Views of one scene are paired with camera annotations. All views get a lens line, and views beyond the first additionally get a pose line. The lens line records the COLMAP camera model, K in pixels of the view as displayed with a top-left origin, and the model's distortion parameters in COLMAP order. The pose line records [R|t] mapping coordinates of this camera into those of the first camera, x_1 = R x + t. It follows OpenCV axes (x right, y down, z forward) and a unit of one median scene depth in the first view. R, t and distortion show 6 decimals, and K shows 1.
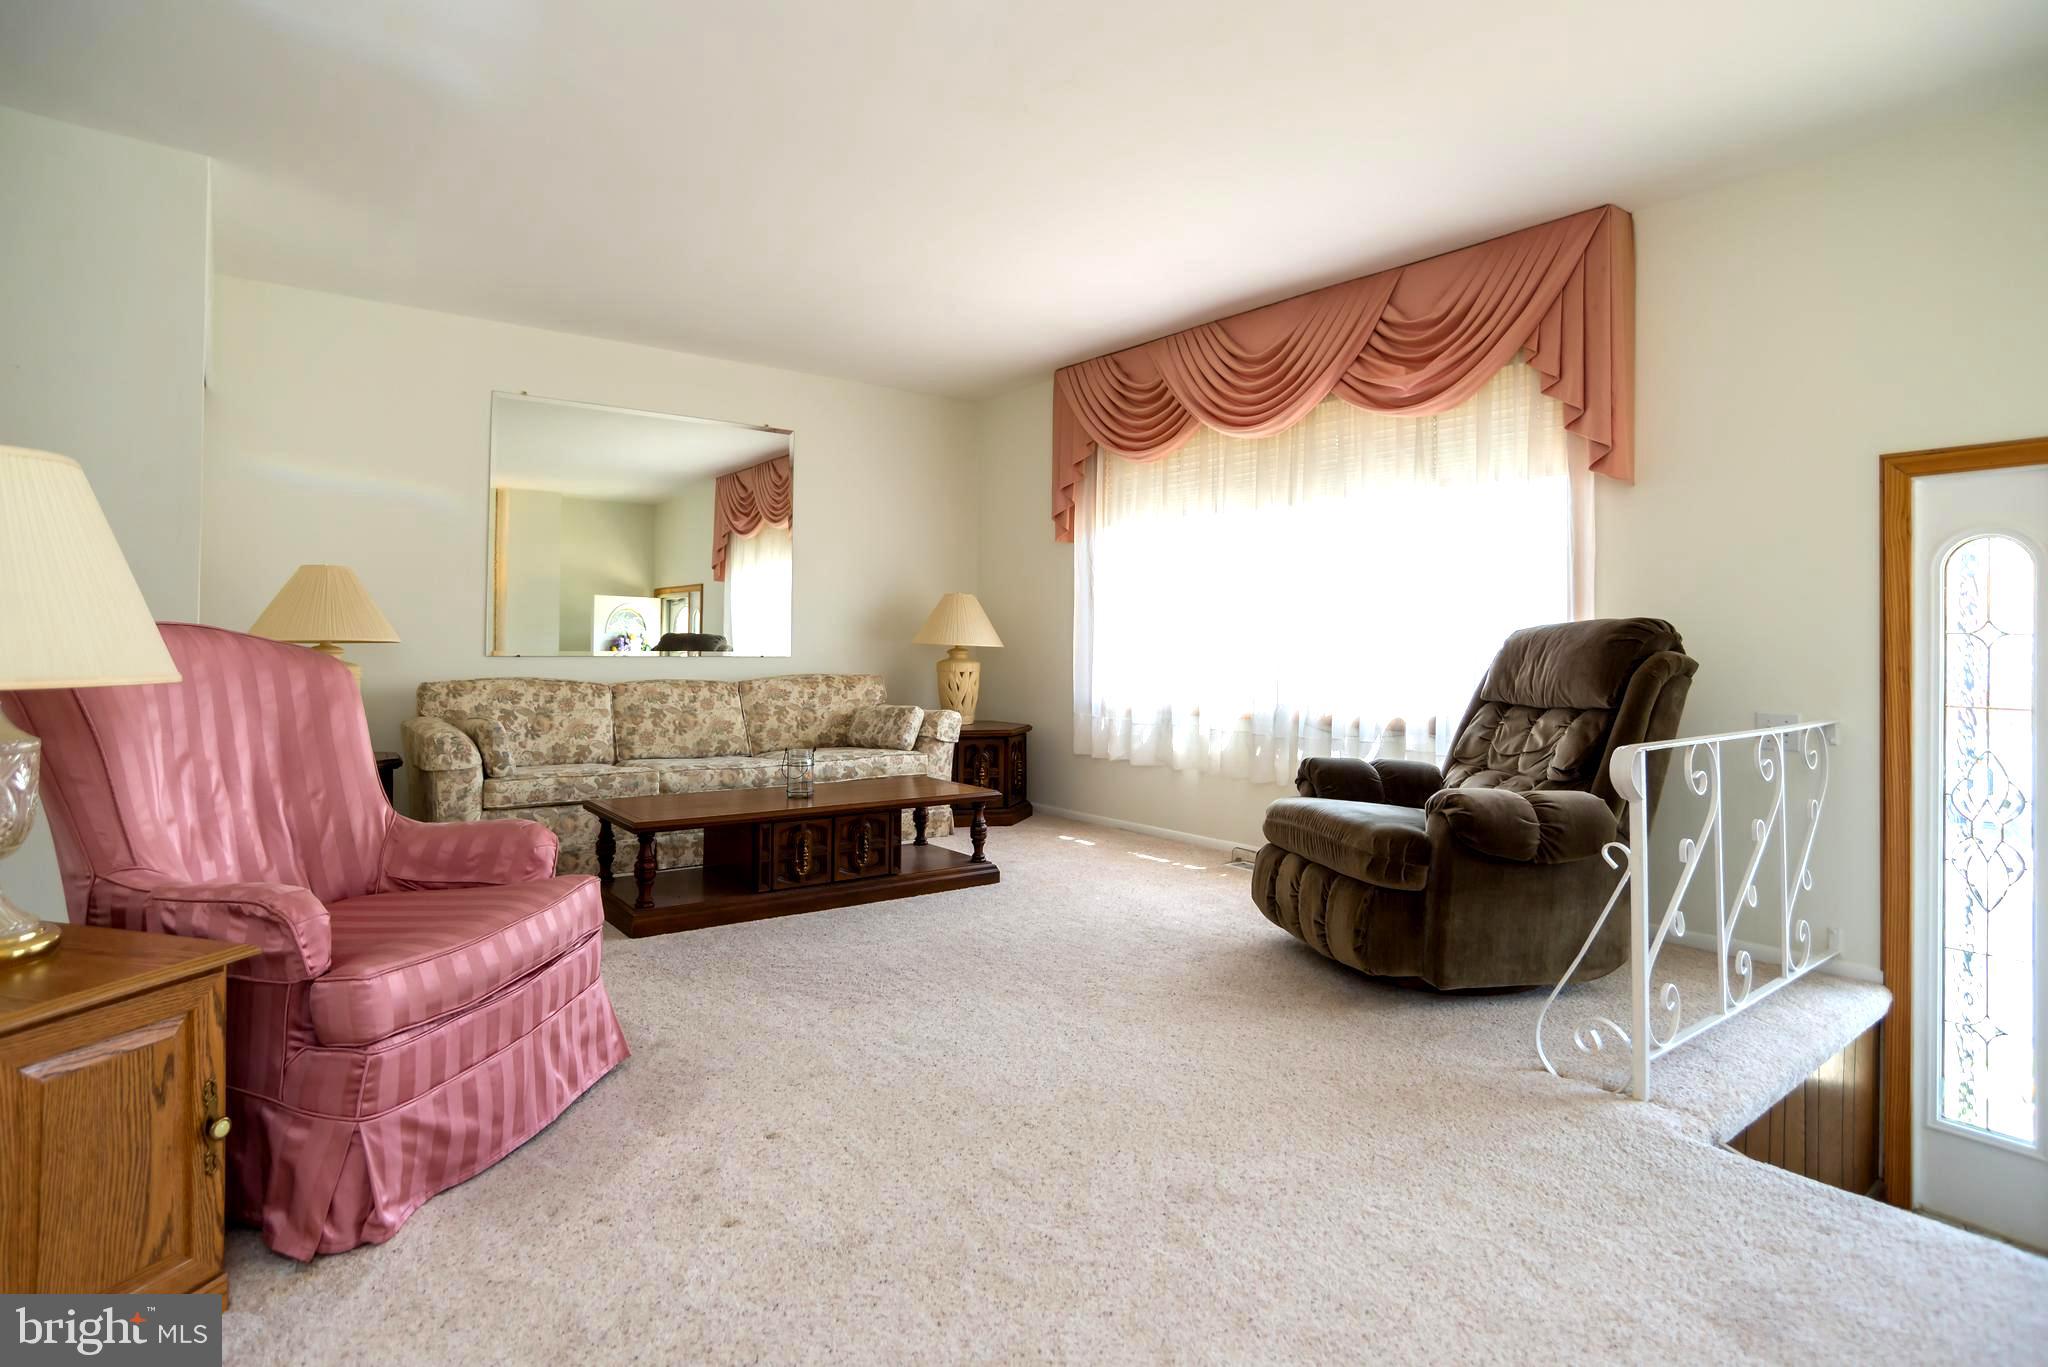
lens RADIAL K [[1053.0, 0, 1021.2], [0, 1053.0, 649.5], [0, 0, 1]] dist [-0.070892, 0.045136]
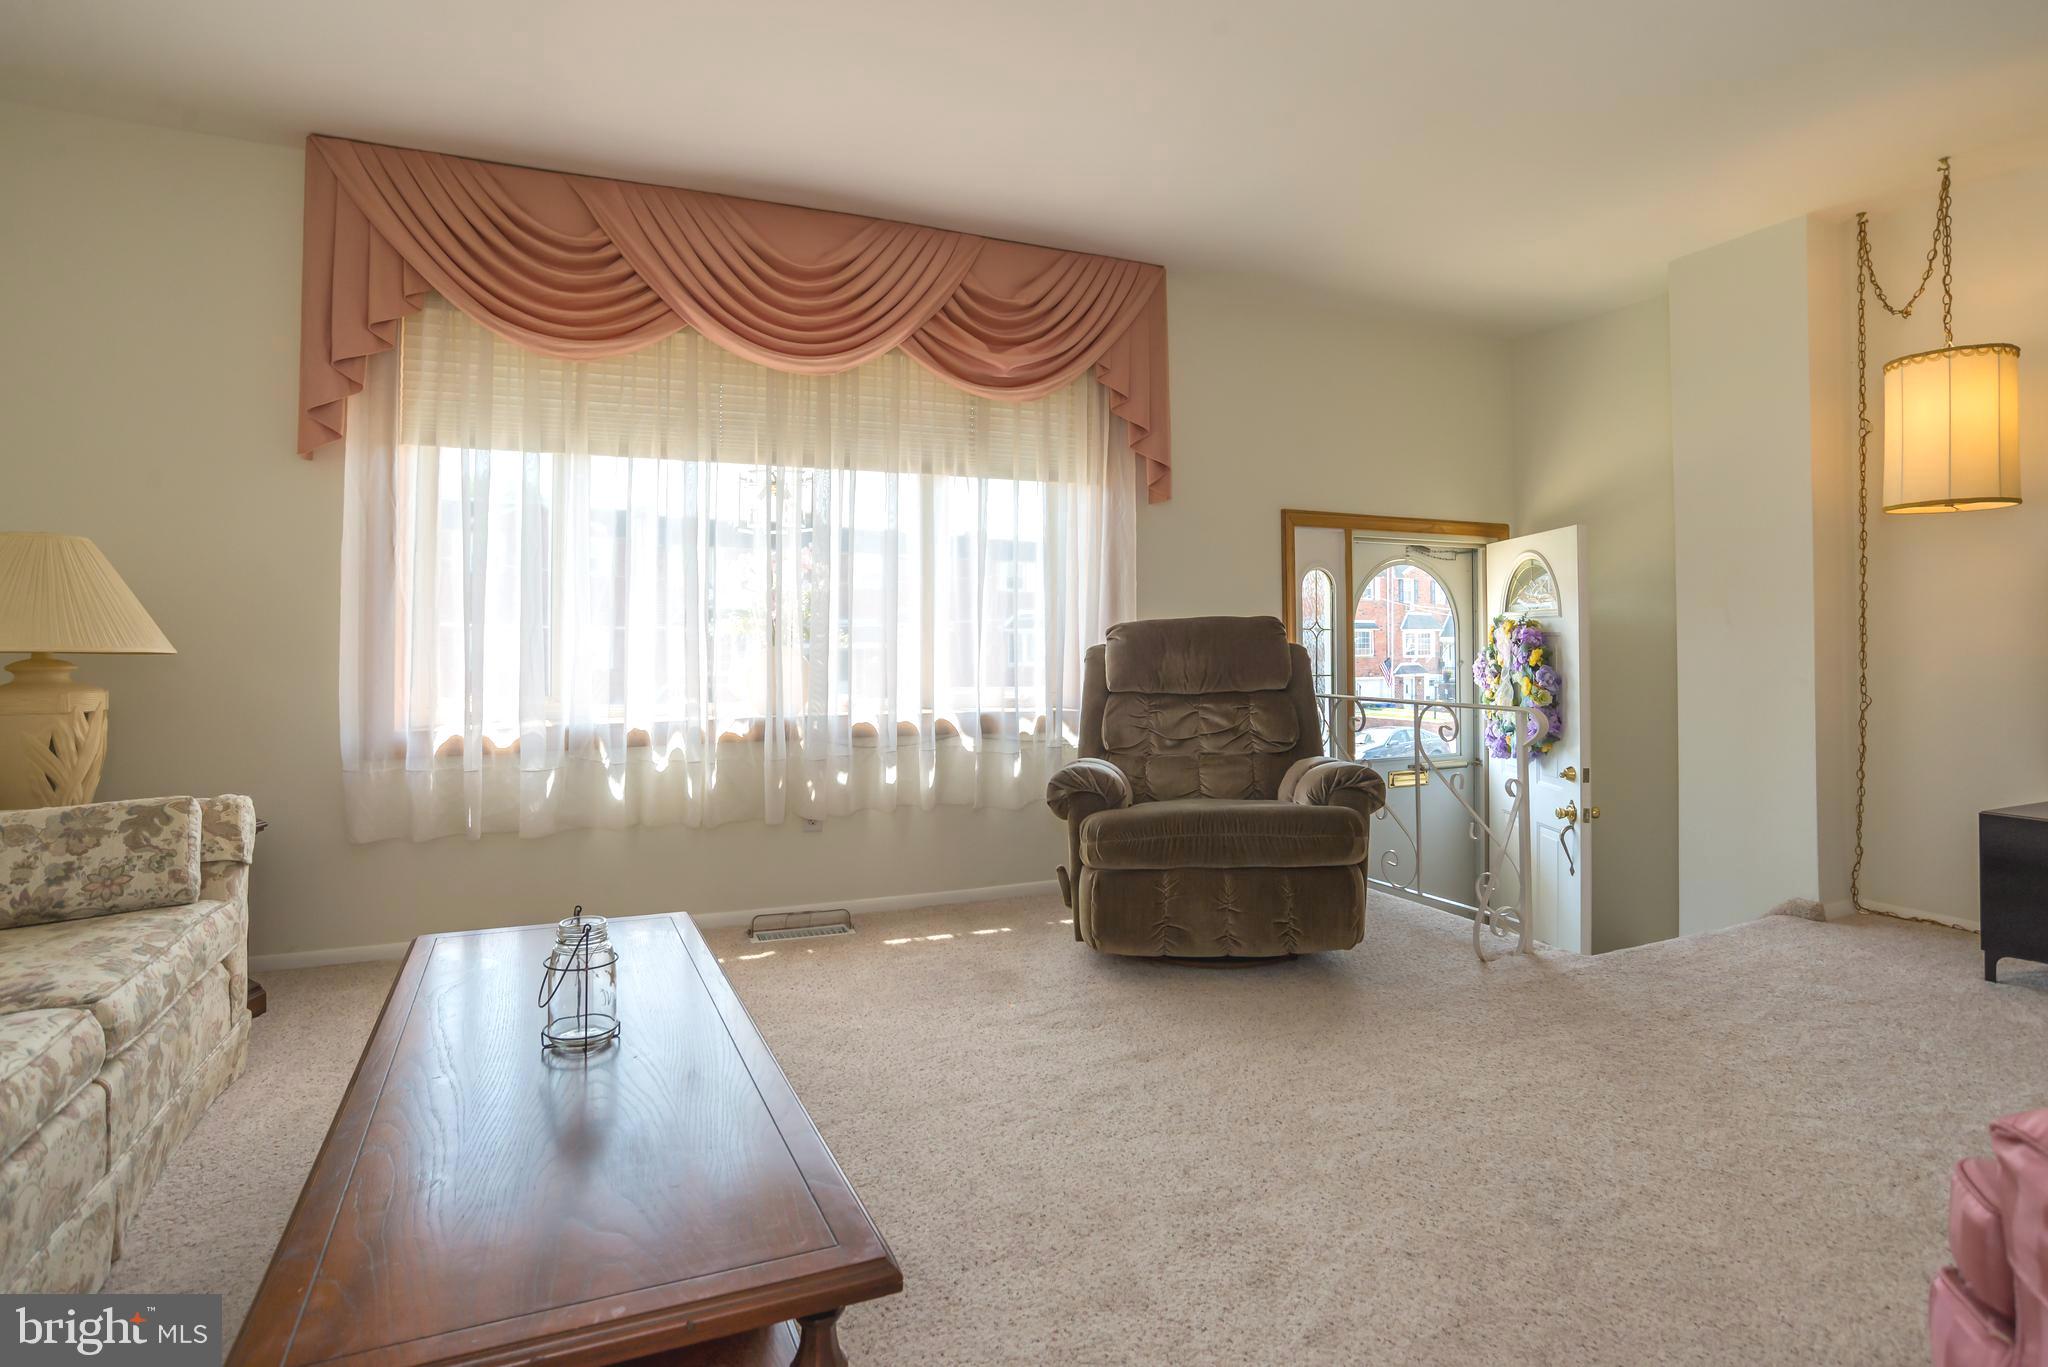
lens RADIAL K [[1053.0, 0, 1021.2], [0, 1053.0, 649.5], [0, 0, 1]] dist [-0.070892, 0.045136]
pose [[0.252586, -0.016007, 0.967442, -0.458275], [0.011212, 0.999844, 0.013616, -0.007939], [-0.967509, 0.007408, 0.252727, 0.624125]]
